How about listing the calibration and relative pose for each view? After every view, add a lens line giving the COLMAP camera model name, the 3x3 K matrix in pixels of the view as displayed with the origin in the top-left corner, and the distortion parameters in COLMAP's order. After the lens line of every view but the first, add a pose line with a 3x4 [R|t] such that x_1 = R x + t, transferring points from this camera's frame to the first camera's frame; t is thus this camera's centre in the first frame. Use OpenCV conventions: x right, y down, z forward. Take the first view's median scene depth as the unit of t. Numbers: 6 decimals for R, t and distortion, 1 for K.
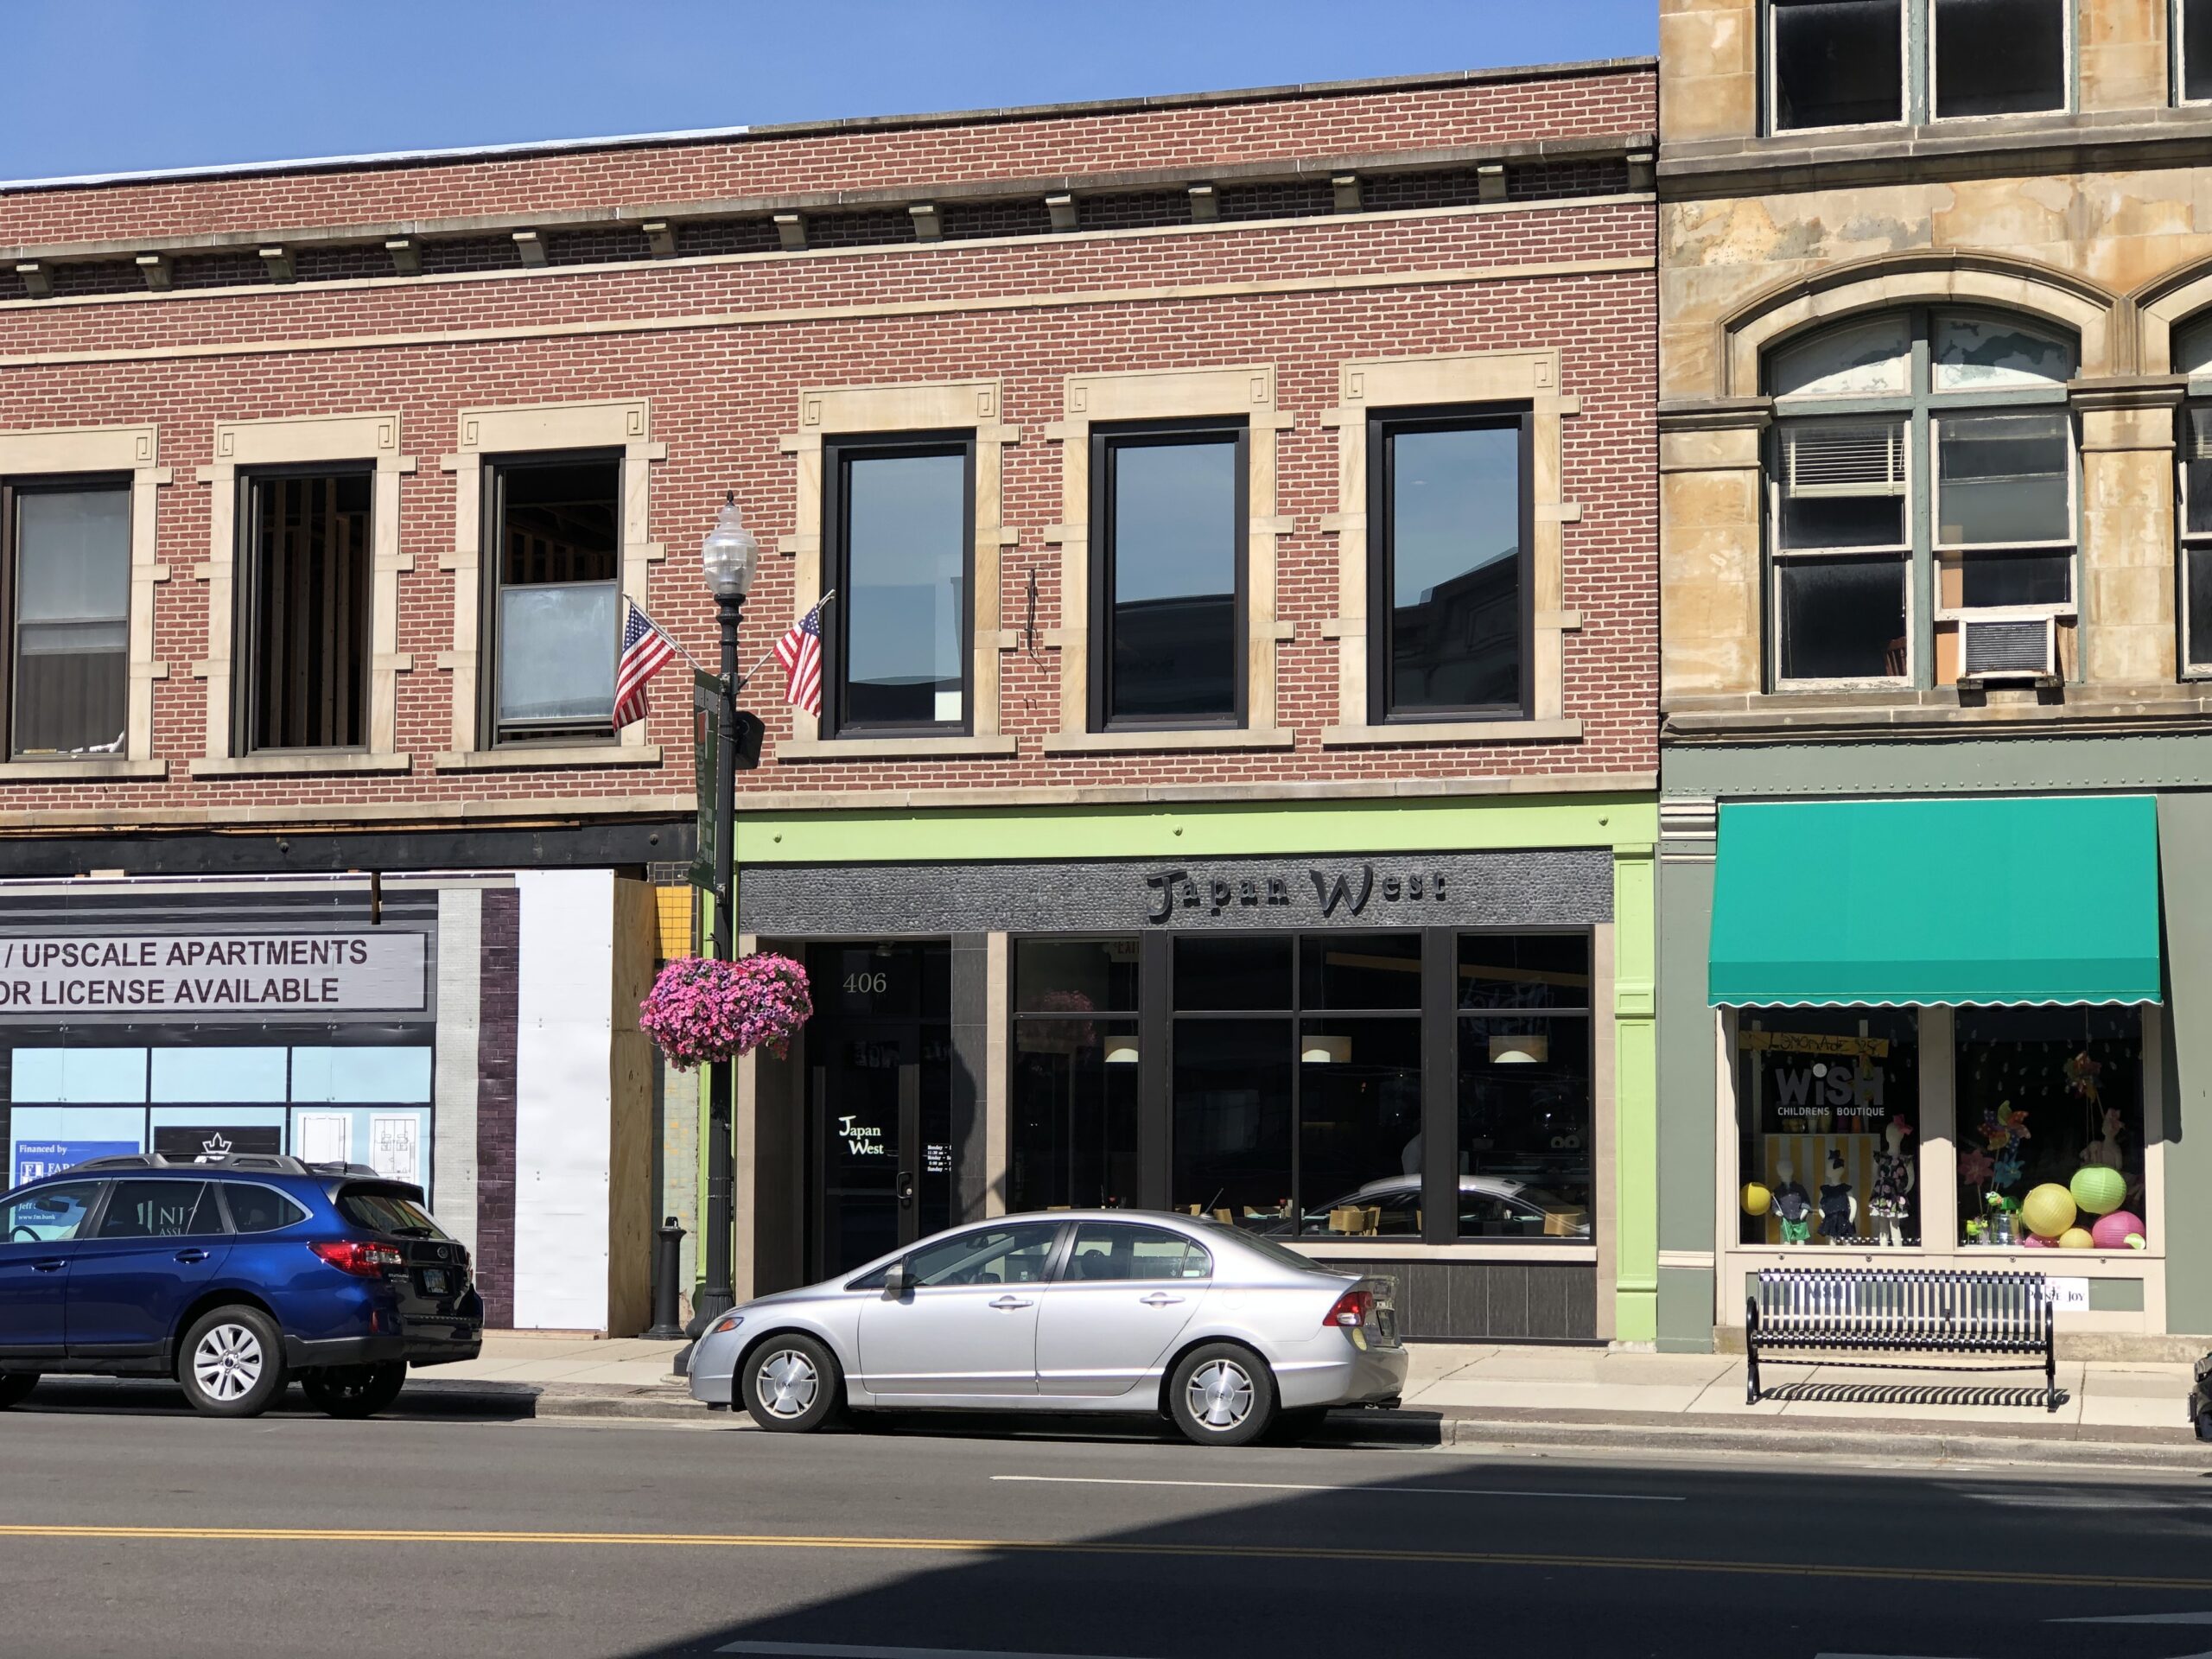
lens RADIAL K [[3636.9, 0, 1105.1], [0, 3636.9, 828.6], [0, 0, 1]] dist [0.053566, 0.000000]
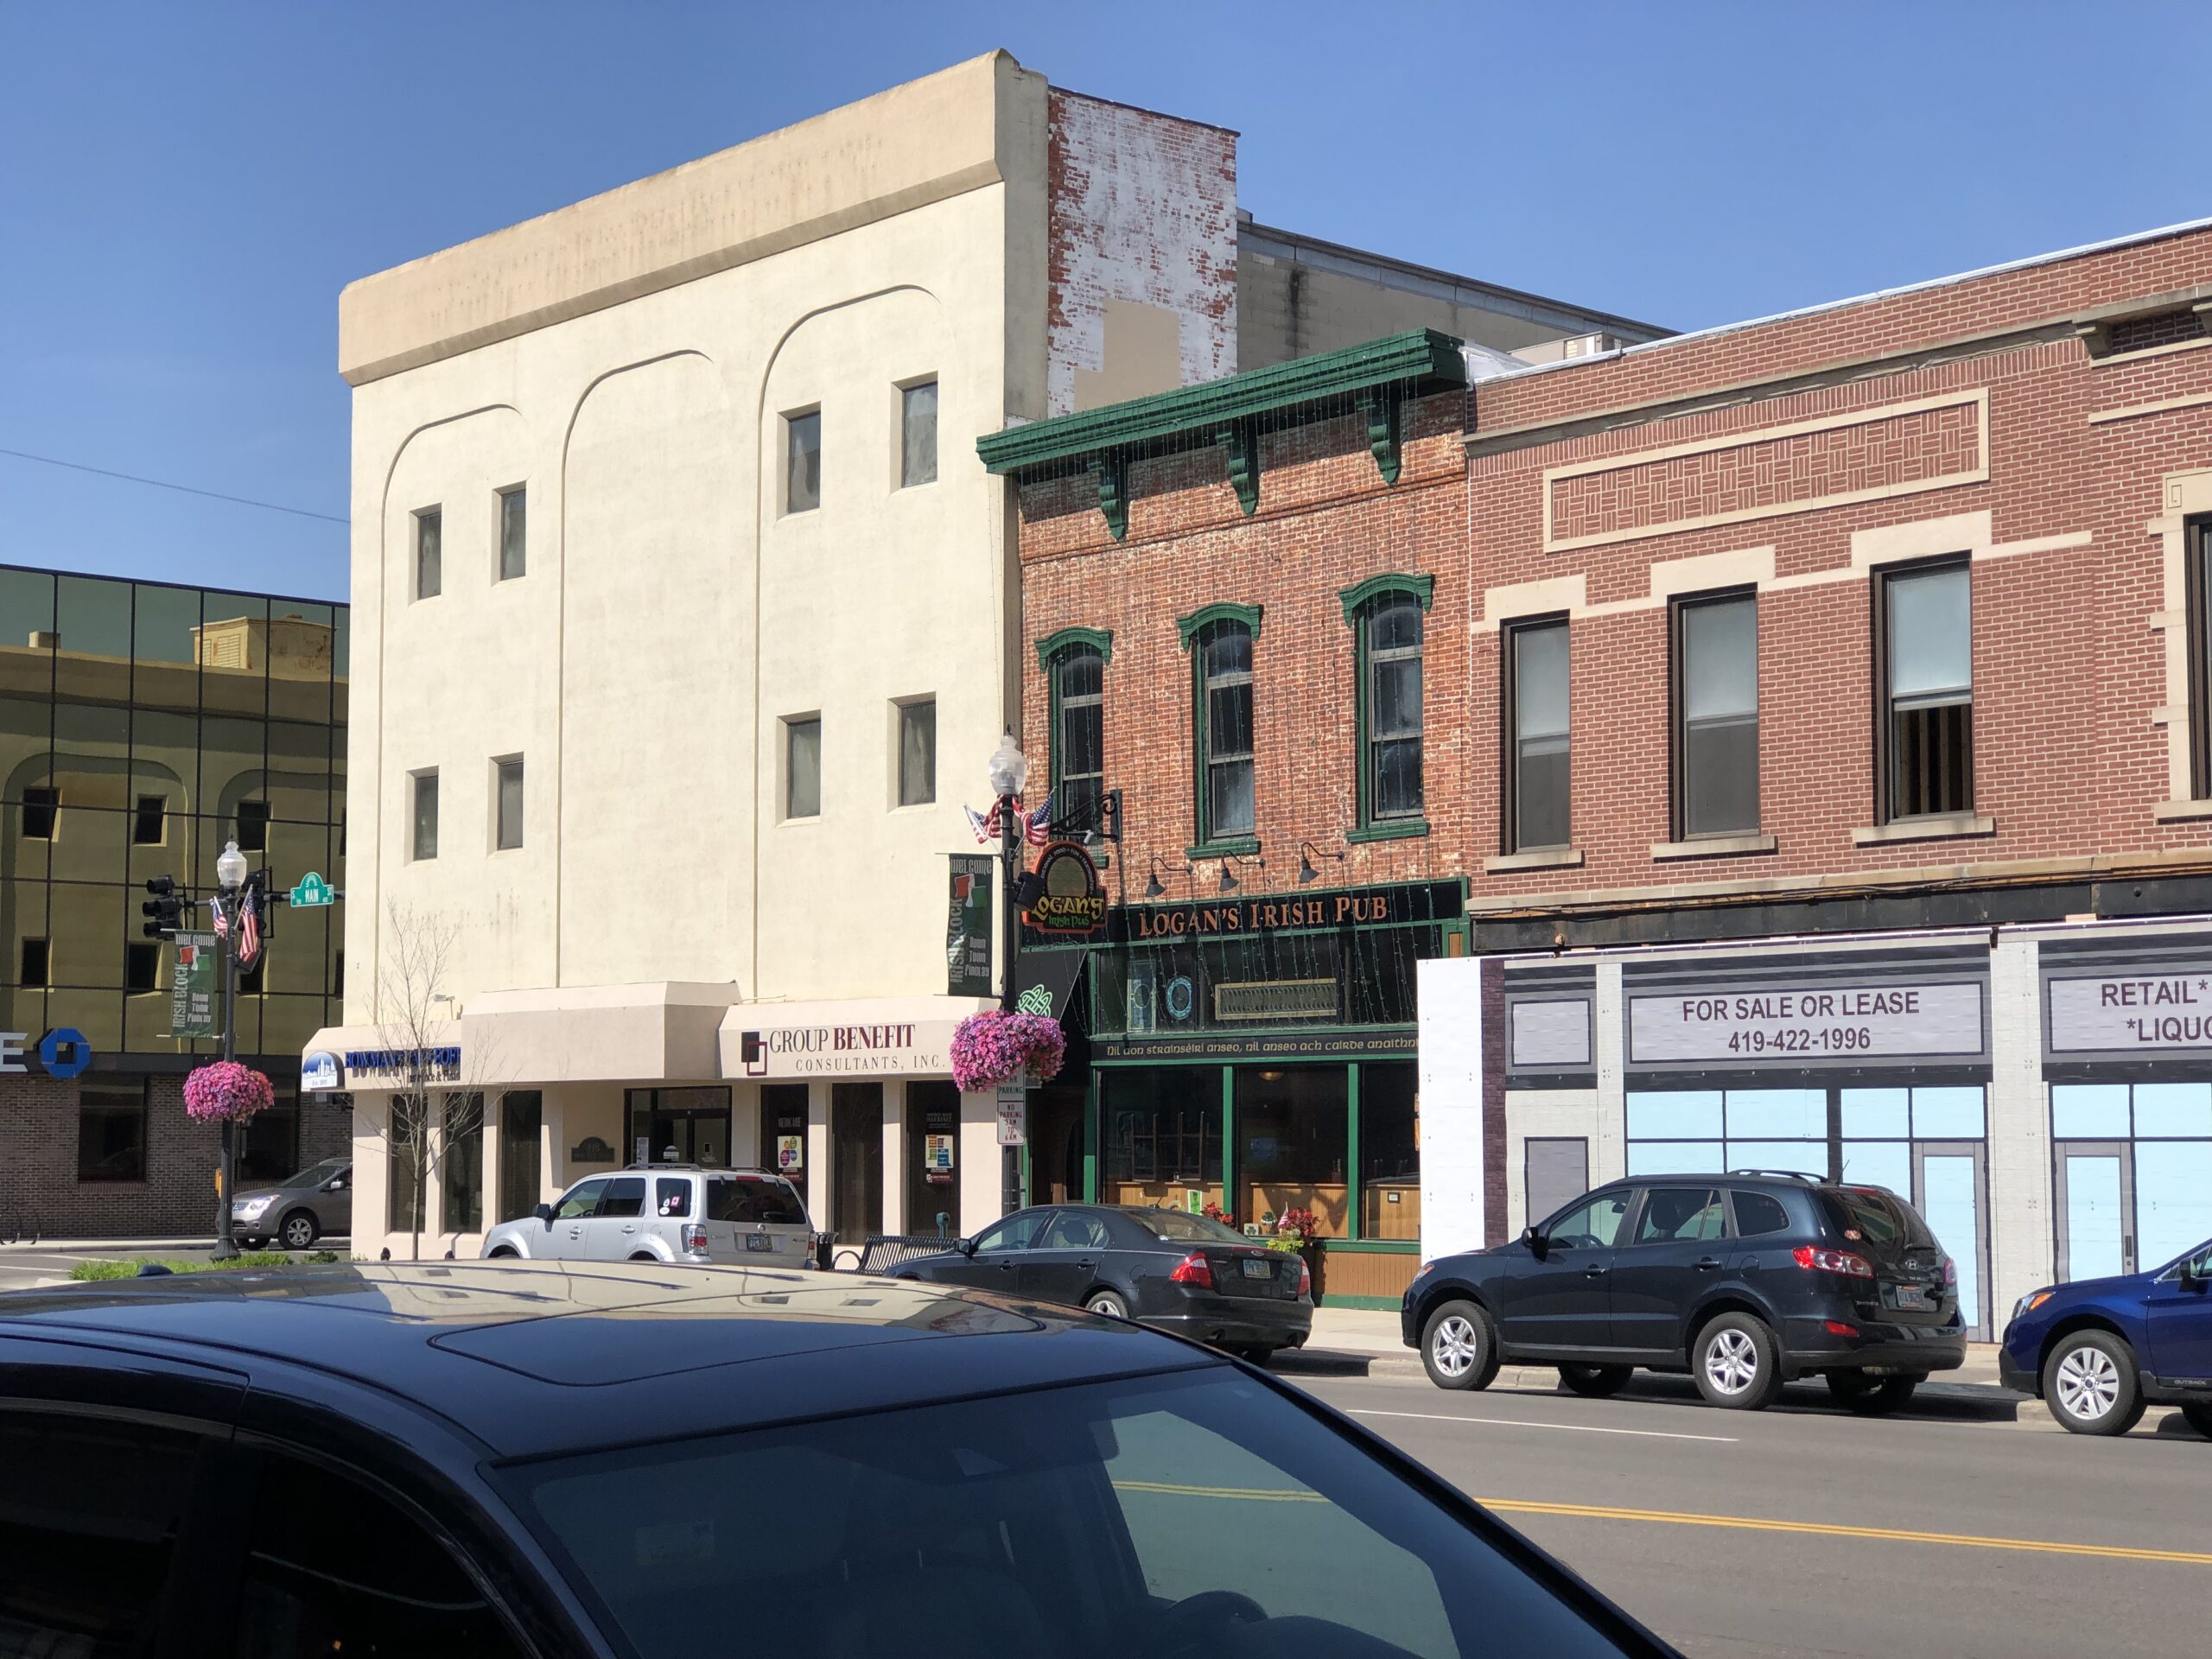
lens RADIAL K [[3636.9, 0, 1110.1], [0, 3636.9, 838.4], [0, 0, 1]] dist [0.053566, 0.000000]
pose [[0.827321, -0.050796, -0.559427, 0.105913], [0.047125, 0.998669, -0.020986, -0.002156], [0.559749, -0.009001, 0.828614, -0.029144]]
